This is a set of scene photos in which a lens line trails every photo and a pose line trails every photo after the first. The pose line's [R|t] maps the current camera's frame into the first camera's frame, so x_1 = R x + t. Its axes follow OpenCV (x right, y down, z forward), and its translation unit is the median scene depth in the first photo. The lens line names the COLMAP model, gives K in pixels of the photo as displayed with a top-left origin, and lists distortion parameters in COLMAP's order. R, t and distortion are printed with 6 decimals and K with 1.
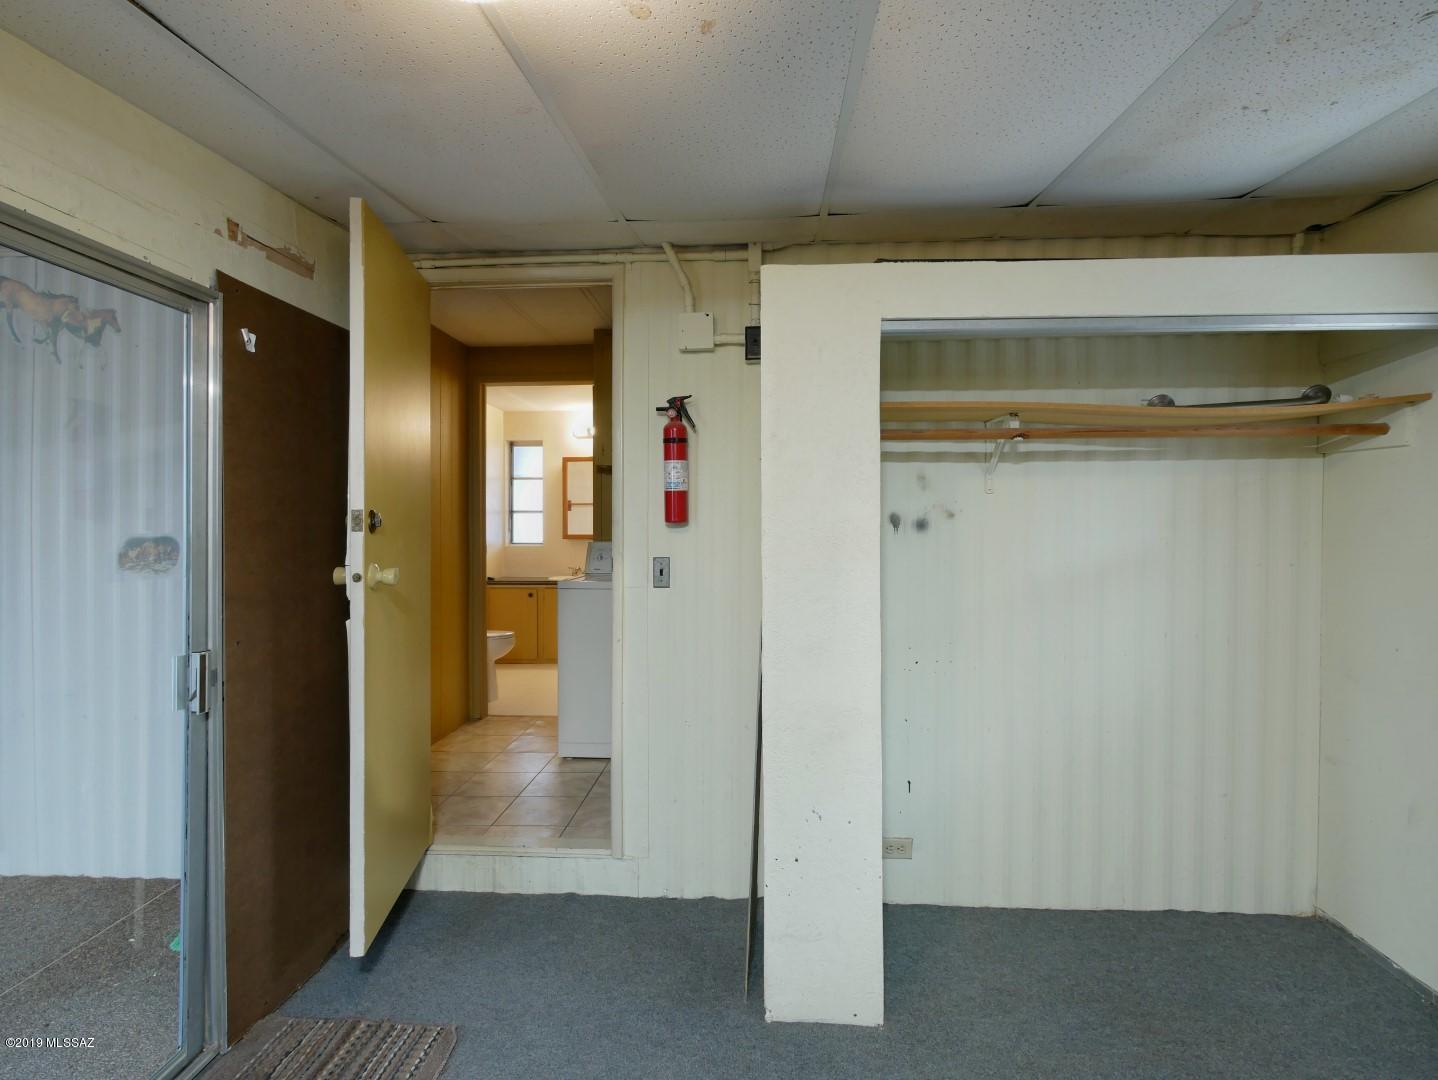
lens RADIAL K [[724.8, 0, 723.9], [0, 724.8, 528.5], [0, 0, 1]] dist [0.002137, 0.000050]
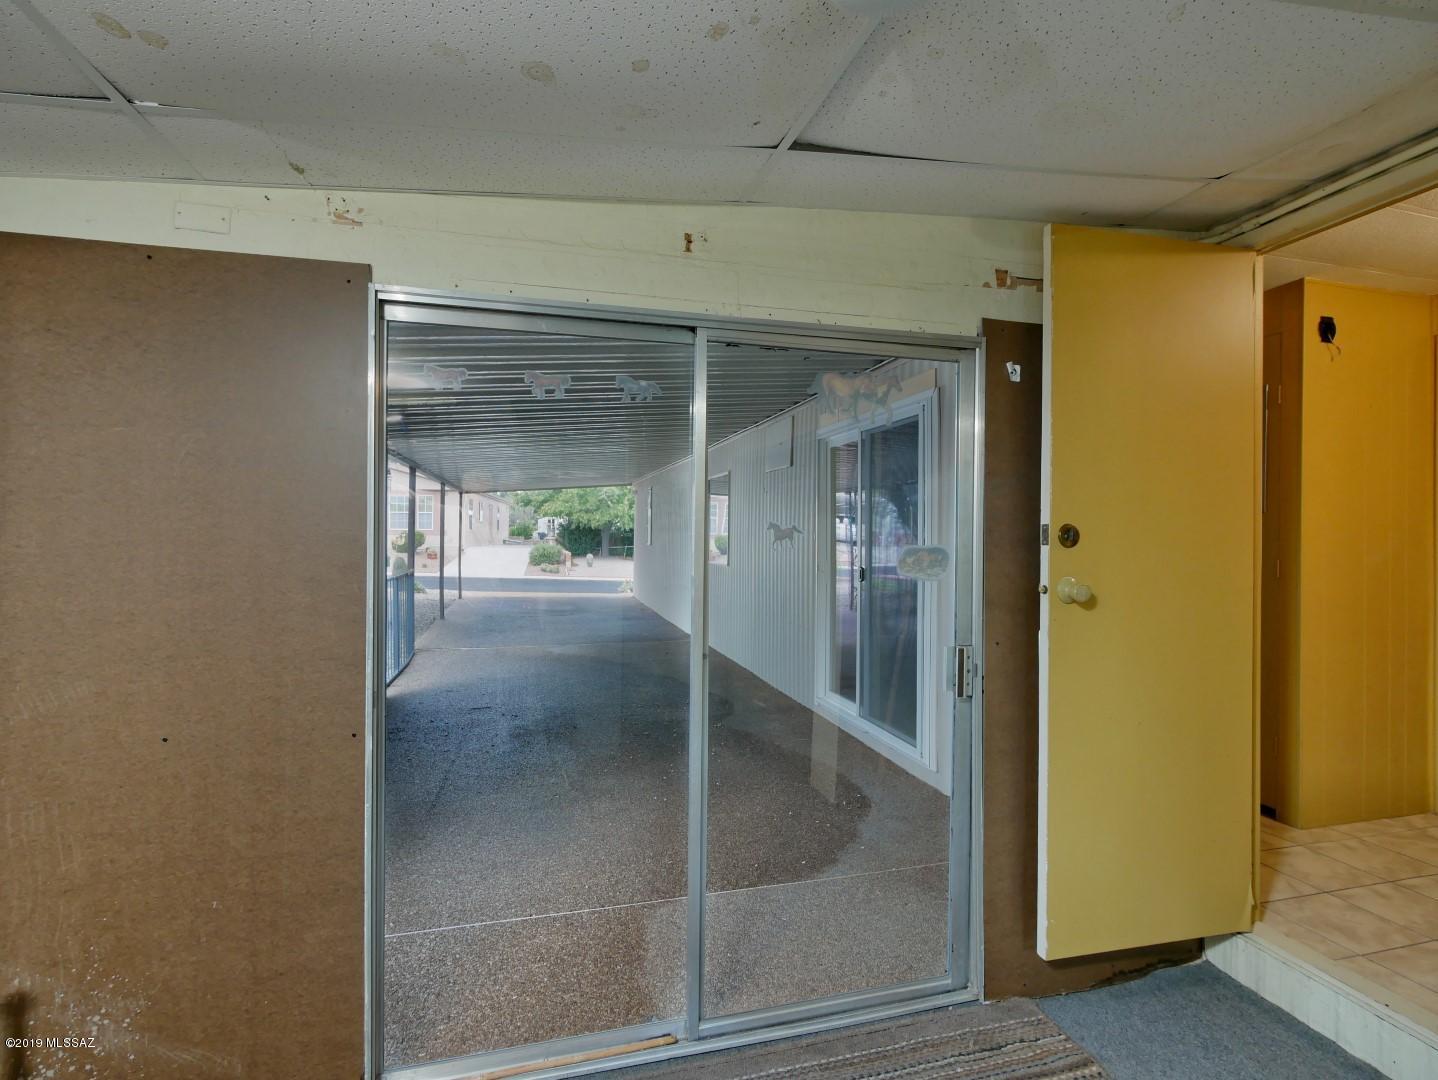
lens RADIAL K [[724.8, 0, 723.9], [0, 724.8, 528.5], [0, 0, 1]] dist [0.002137, 0.000050]
pose [[0.312005, -0.007744, -0.950049, 0.232336], [-0.011393, 0.999864, -0.011892, -0.001849], [0.950012, 0.014534, 0.311875, 0.215661]]
